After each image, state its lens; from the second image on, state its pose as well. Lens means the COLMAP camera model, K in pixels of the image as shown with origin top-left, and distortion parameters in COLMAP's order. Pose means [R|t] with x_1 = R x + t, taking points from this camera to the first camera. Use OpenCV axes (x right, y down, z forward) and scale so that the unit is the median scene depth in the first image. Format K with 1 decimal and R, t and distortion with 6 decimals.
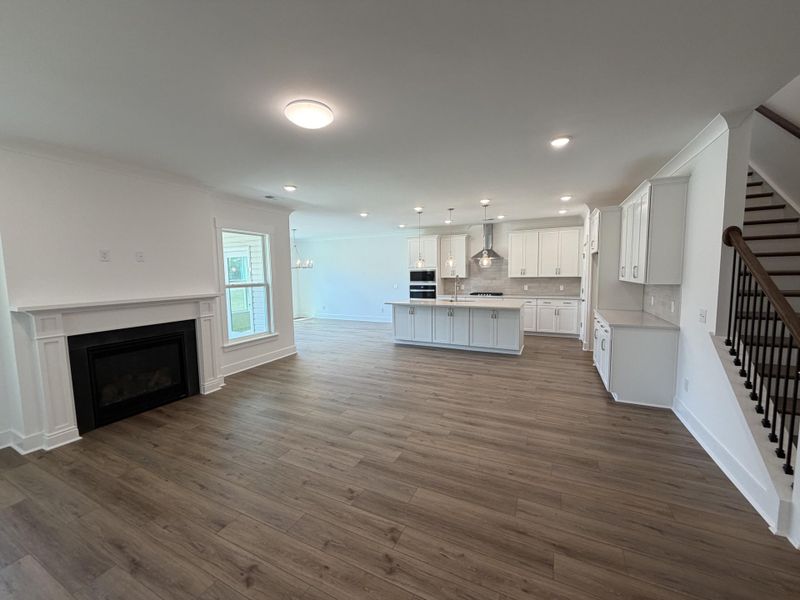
lens RADIAL K [[318.6, 0, 400.0], [0, 318.6, 300.0], [0, 0, 1]] dist [-0.000871, 0.000091]
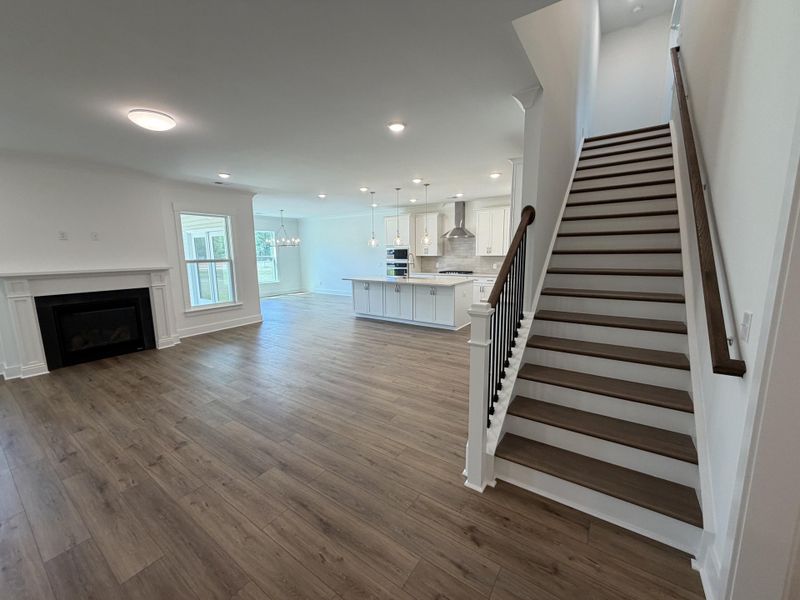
lens RADIAL K [[318.6, 0, 400.0], [0, 318.6, 300.0], [0, 0, 1]] dist [-0.000871, 0.000091]
pose [[0.988947, 0.027190, -0.145754, 0.382660], [-0.017393, 0.997529, 0.068075, 0.005784], [0.147245, -0.064788, 0.986976, -0.053444]]
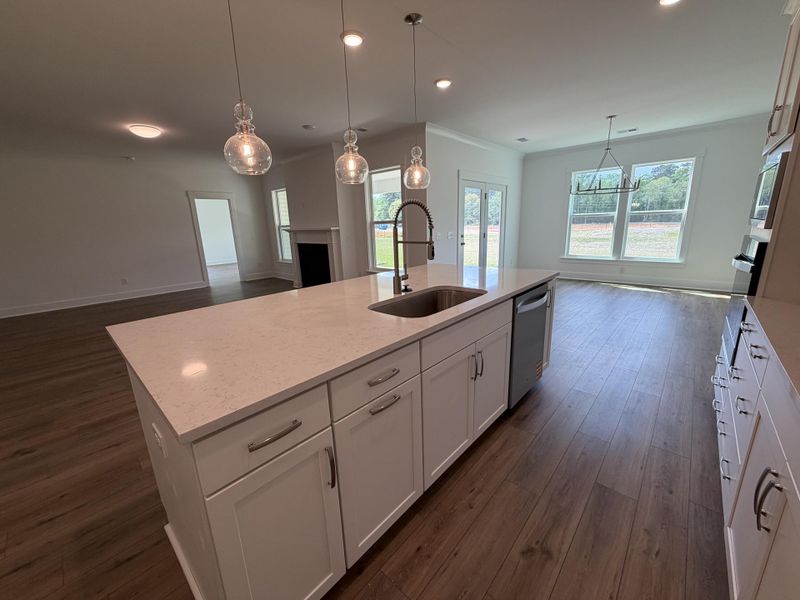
lens RADIAL K [[321.6, 0, 400.0], [0, 321.6, 300.0], [0, 0, 1]] dist [0.010761, -0.000003]
pose [[-0.273222, 0.249657, -0.928989, 0.586456], [-0.047550, 0.961049, 0.272258, -0.091210], [0.960775, 0.118560, -0.250708, 1.357946]]
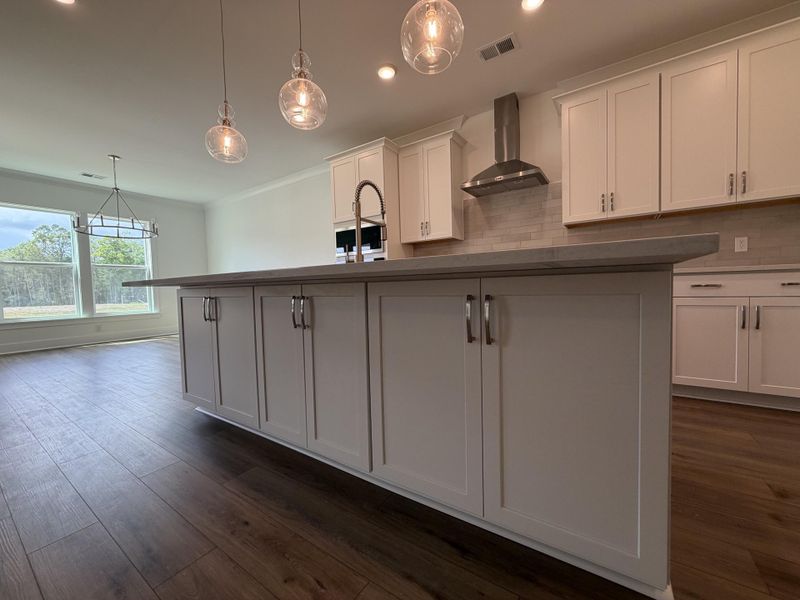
lens RADIAL K [[318.6, 0, 400.0], [0, 318.6, 300.0], [0, 0, 1]] dist [-0.000871, 0.000091]
pose [[0.990314, -0.004789, -0.138767, 0.310451], [-0.000794, 0.999193, -0.040149, 0.045763], [0.138847, 0.039870, 0.989511, 0.929051]]
